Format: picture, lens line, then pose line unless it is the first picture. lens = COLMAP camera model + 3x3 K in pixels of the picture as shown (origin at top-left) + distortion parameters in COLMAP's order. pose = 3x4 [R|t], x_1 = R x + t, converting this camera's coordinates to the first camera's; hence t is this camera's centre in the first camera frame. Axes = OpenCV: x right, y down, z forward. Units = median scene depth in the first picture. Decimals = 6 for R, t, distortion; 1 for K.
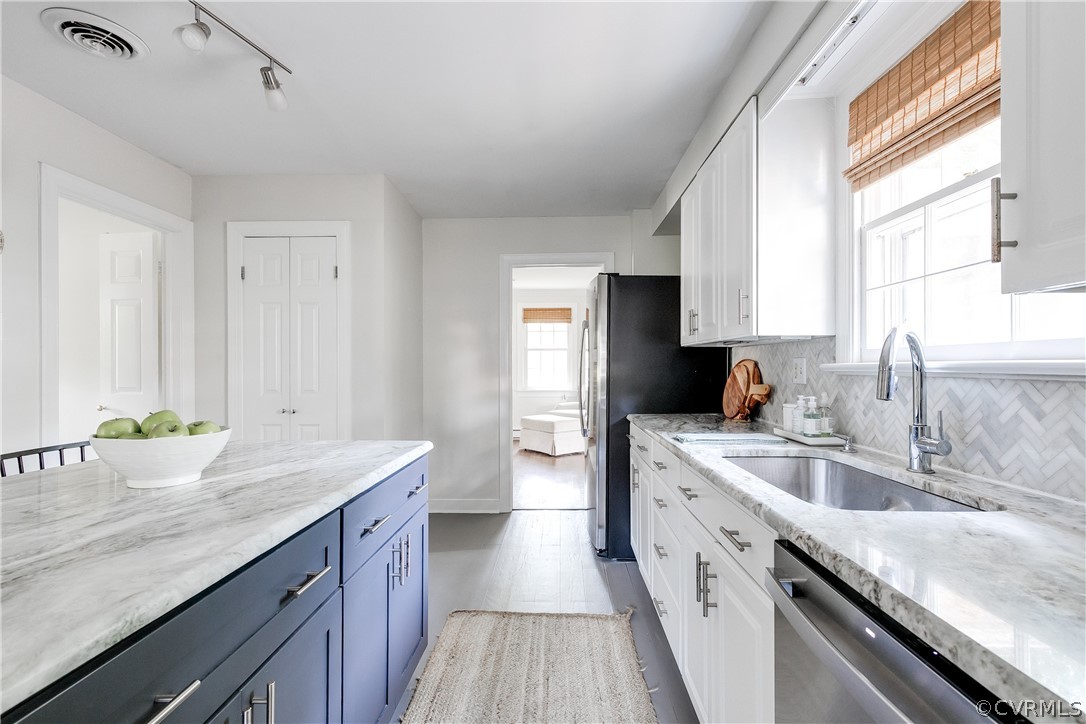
lens RADIAL K [[492.1, 0, 542.8], [0, 492.1, 365.1], [0, 0, 1]] dist [0.008912, -0.002024]
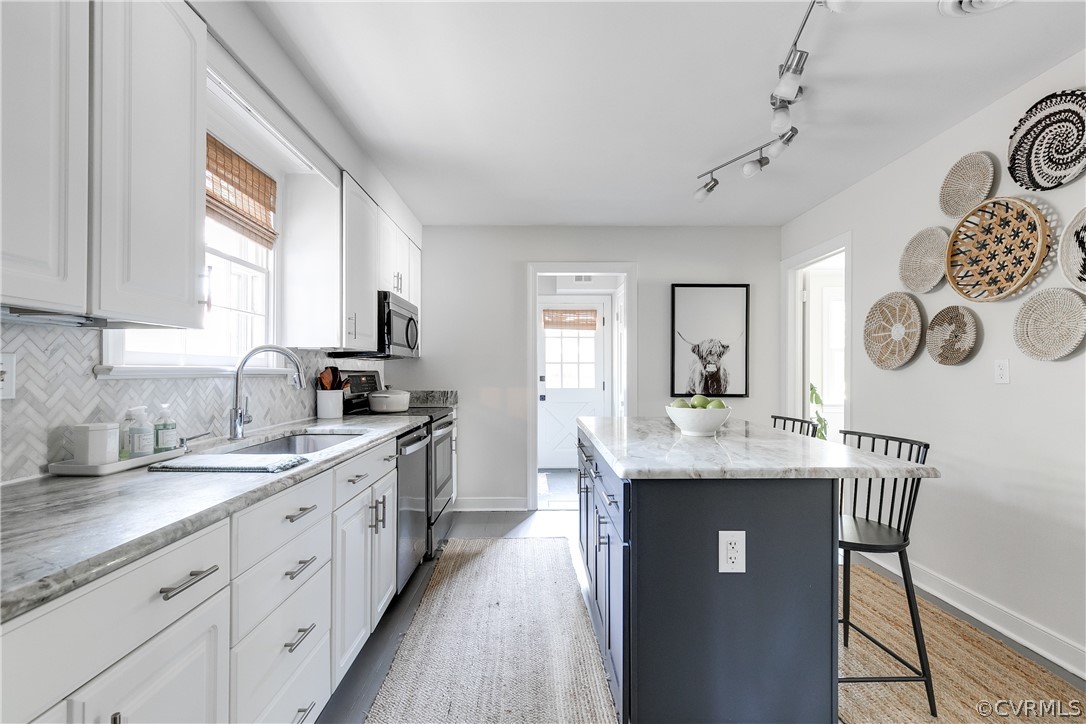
lens RADIAL K [[492.1, 0, 543.7], [0, 492.1, 368.1], [0, 0, 1]] dist [0.008912, -0.002024]
pose [[-0.998264, -0.016327, -0.056593, -0.070226], [-0.015644, 0.999800, -0.012490, 0.000455], [0.056786, -0.011583, -0.998319, 2.138738]]
